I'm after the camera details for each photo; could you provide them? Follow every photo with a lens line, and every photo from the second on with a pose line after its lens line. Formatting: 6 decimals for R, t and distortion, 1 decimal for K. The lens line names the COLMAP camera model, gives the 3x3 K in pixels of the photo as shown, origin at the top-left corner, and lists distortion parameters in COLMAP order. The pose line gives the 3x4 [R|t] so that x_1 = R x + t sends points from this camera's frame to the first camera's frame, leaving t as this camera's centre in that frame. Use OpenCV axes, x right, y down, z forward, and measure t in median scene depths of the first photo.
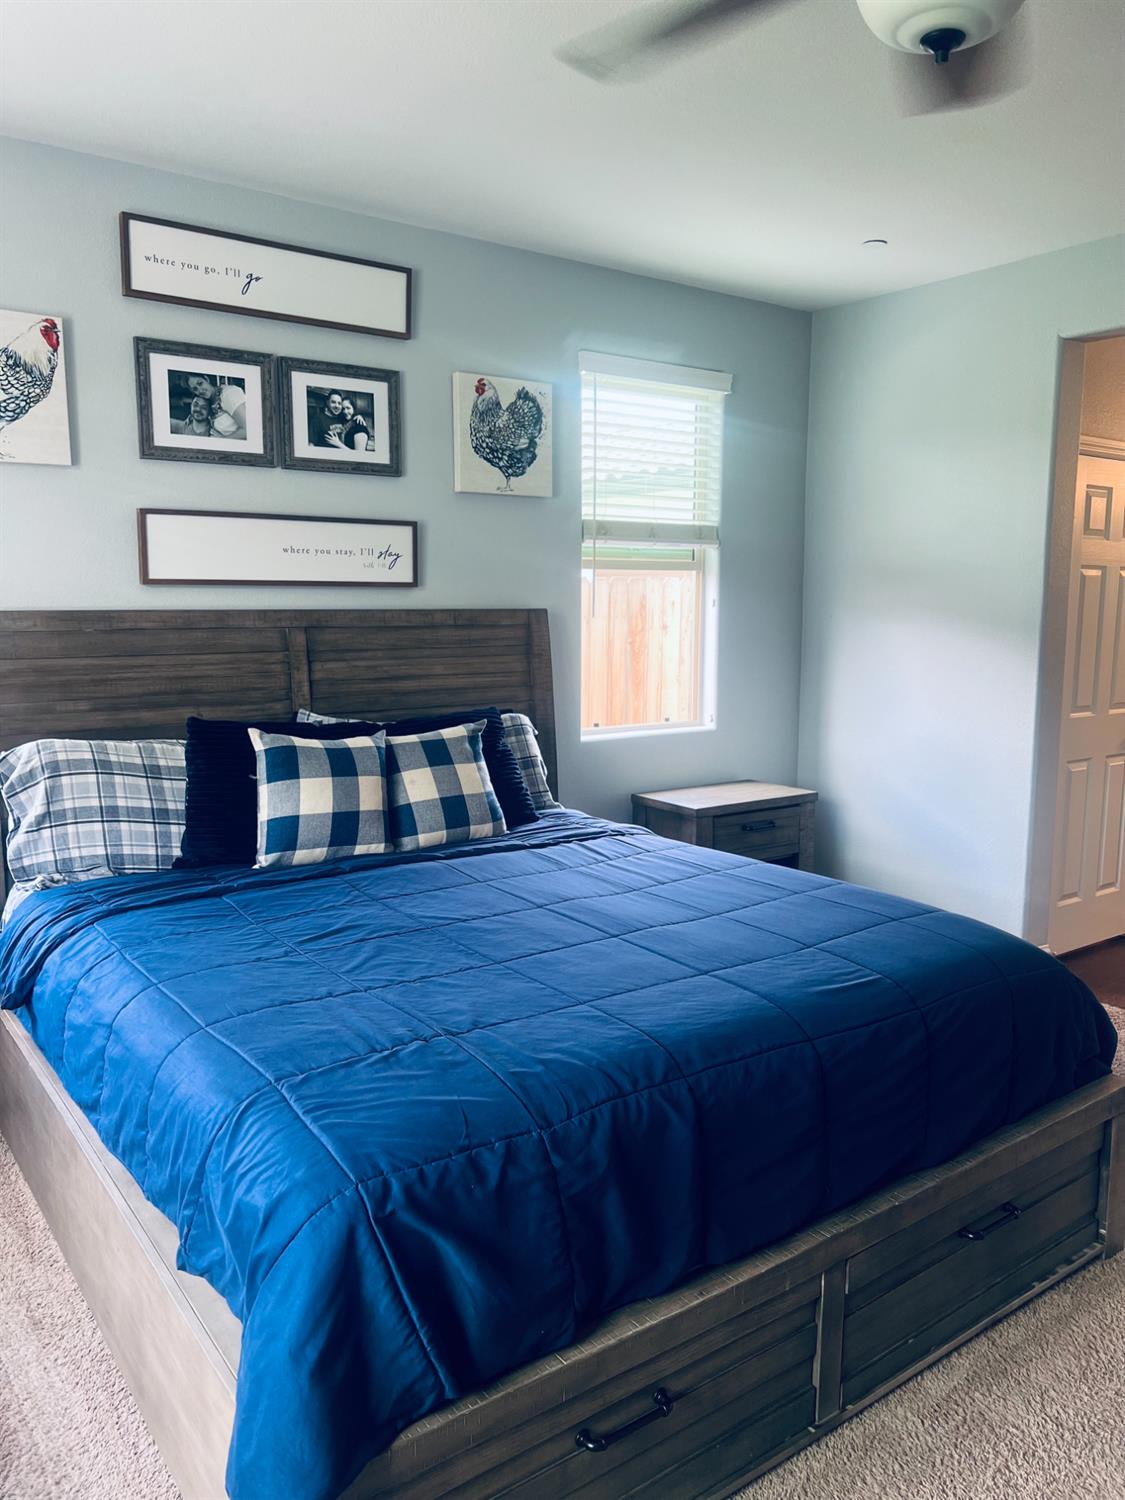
lens RADIAL K [[1134.8, 0, 556.5], [0, 1134.8, 756.9], [0, 0, 1]] dist [0.061047, -0.071088]
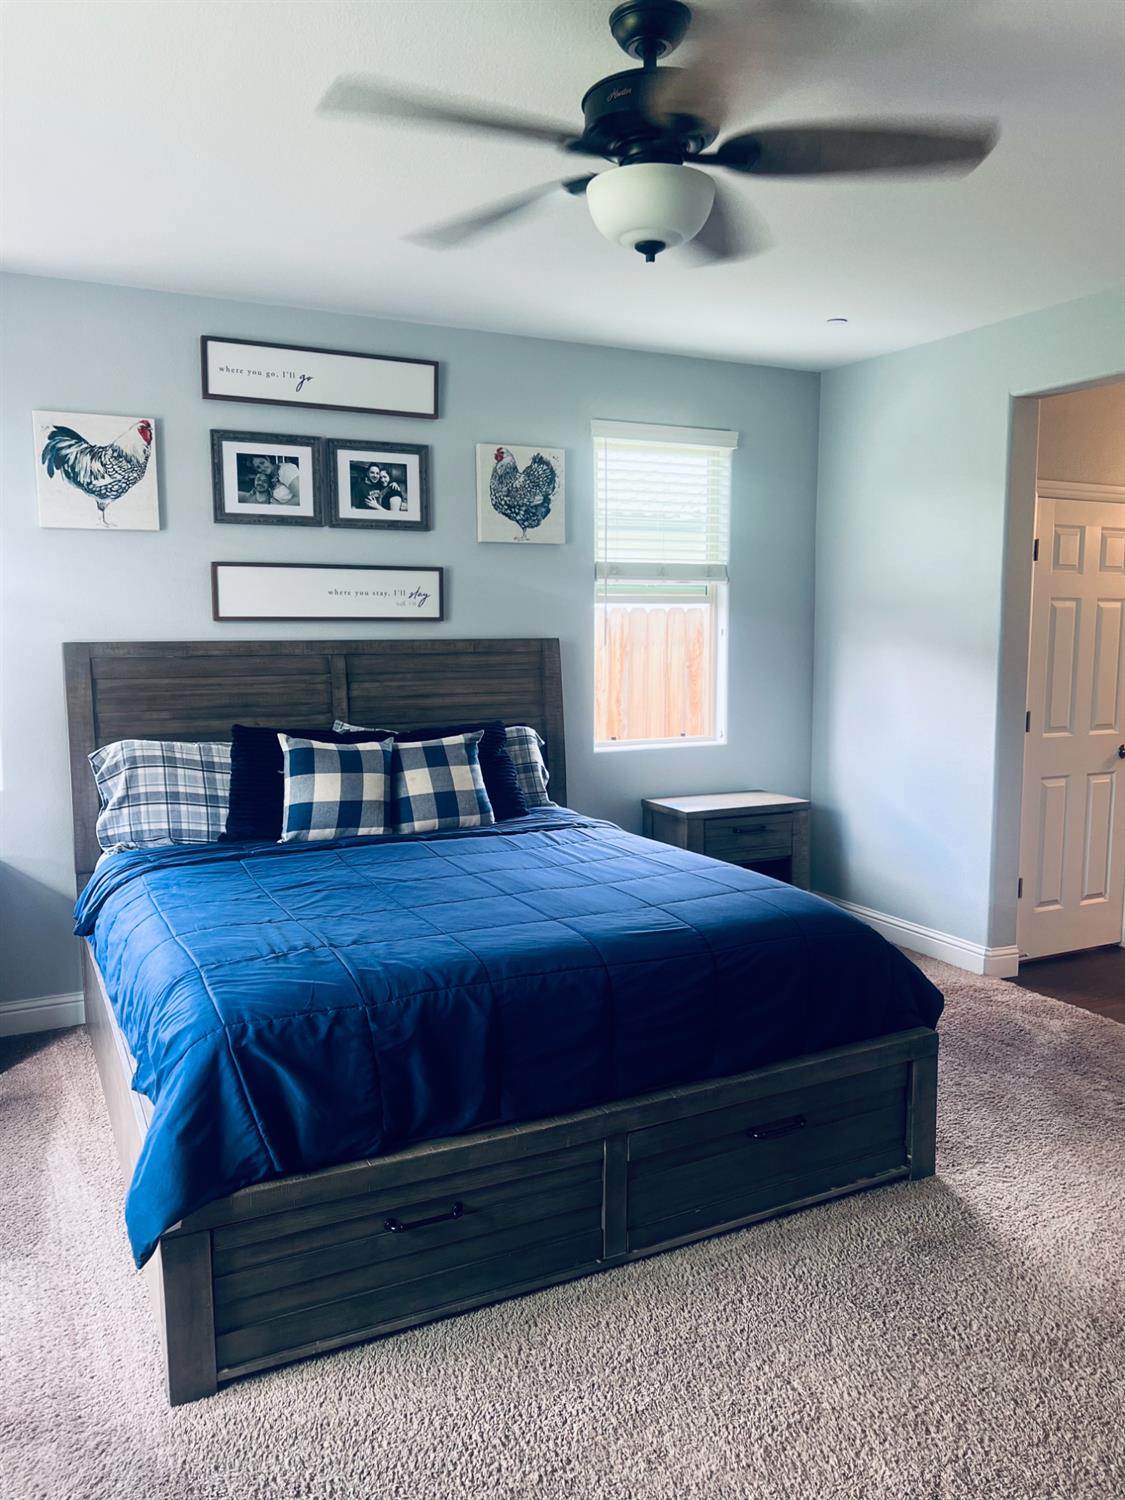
lens RADIAL K [[1134.8, 0, 557.7], [0, 1134.8, 751.5], [0, 0, 1]] dist [0.061047, -0.071088]
pose [[0.986970, 0.014528, -0.160248, 0.229231], [-0.018552, 0.999548, -0.023643, 0.018283], [0.159832, 0.026308, 0.986794, -0.197260]]
